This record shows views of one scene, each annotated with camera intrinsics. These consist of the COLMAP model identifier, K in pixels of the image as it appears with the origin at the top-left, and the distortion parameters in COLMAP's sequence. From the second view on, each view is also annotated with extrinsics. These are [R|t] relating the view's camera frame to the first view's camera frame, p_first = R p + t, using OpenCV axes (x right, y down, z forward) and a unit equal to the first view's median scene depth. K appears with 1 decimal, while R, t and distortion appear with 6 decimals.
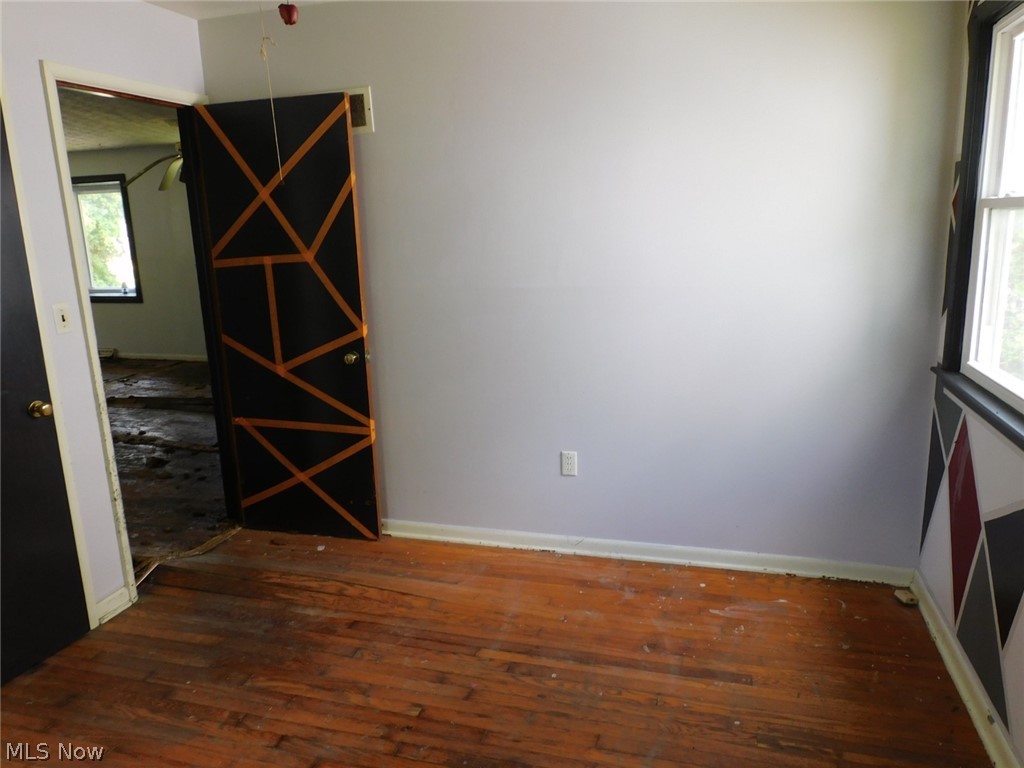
lens RADIAL K [[729.9, 0, 512.0], [0, 729.9, 384.0], [0, 0, 1]] dist [-0.006570, -0.001134]
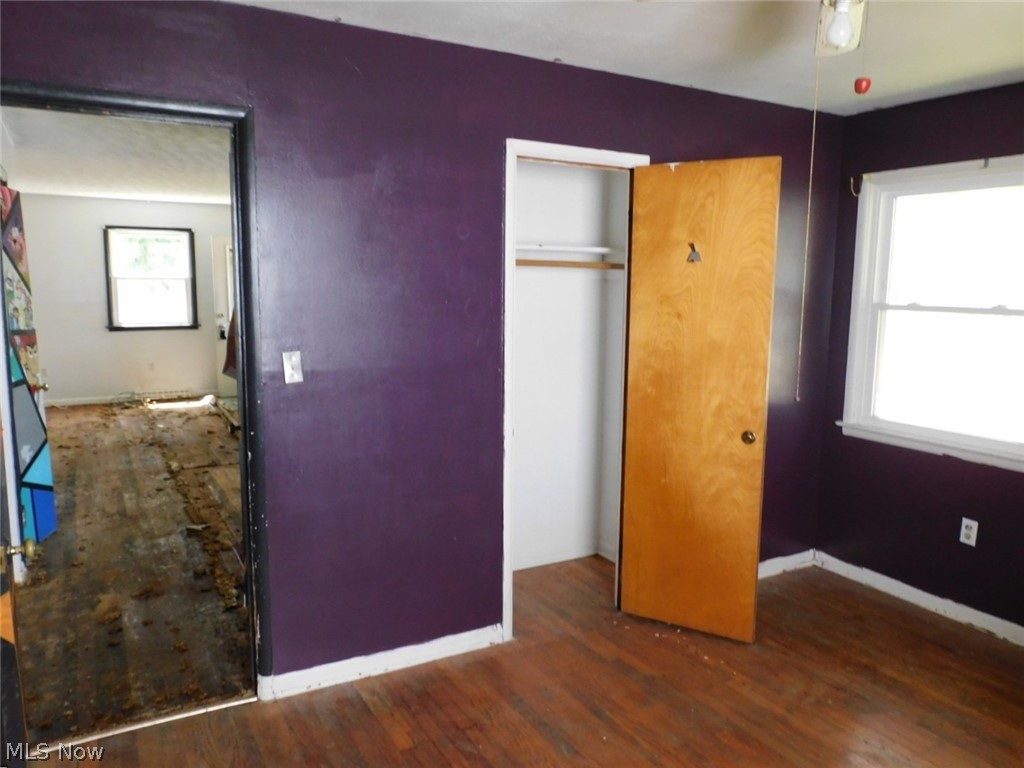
lens RADIAL K [[772.6, 0, 512.0], [0, 772.6, 384.0], [0, 0, 1]] dist [-0.005181, 0.001431]
pose [[0.715590, 0.132769, -0.685786, 0.445866], [-0.184005, 0.982924, -0.001706, -0.256032], [0.673849, 0.127409, 0.727801, 0.995422]]
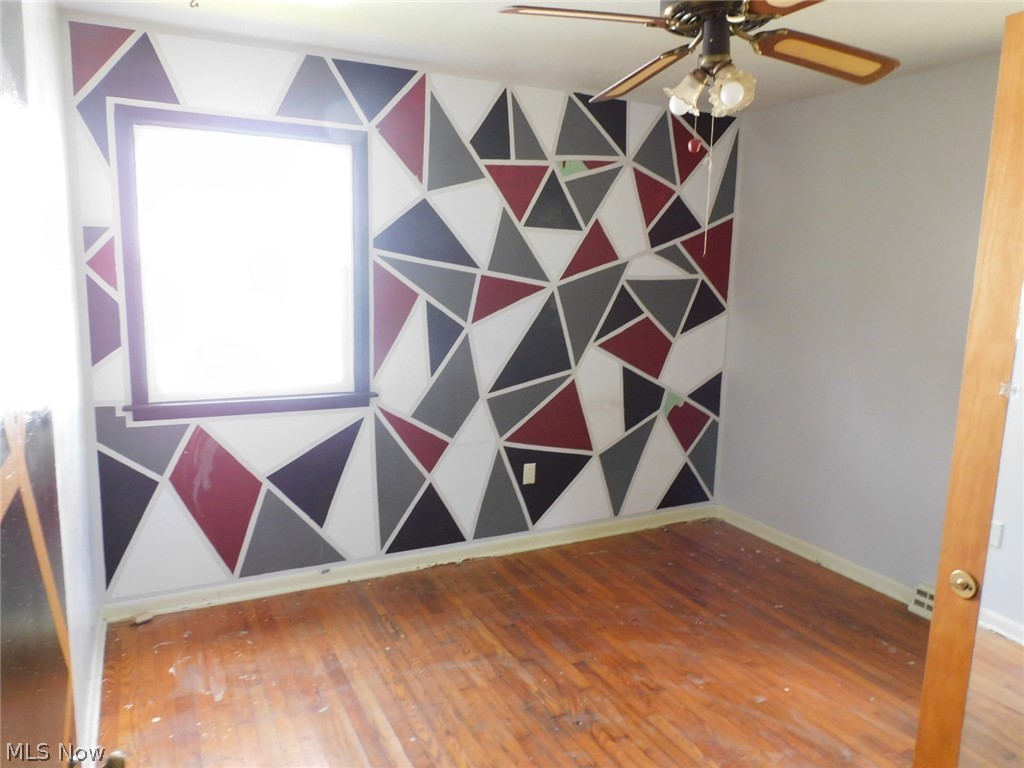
lens RADIAL K [[729.9, 0, 512.0], [0, 729.9, 384.0], [0, 0, 1]] dist [-0.006570, -0.001134]
pose [[-0.685063, -0.103231, 0.721133, -0.532843], [0.152132, 0.947810, 0.280202, -0.235748], [-0.712422, 0.301663, -0.633604, 1.069188]]
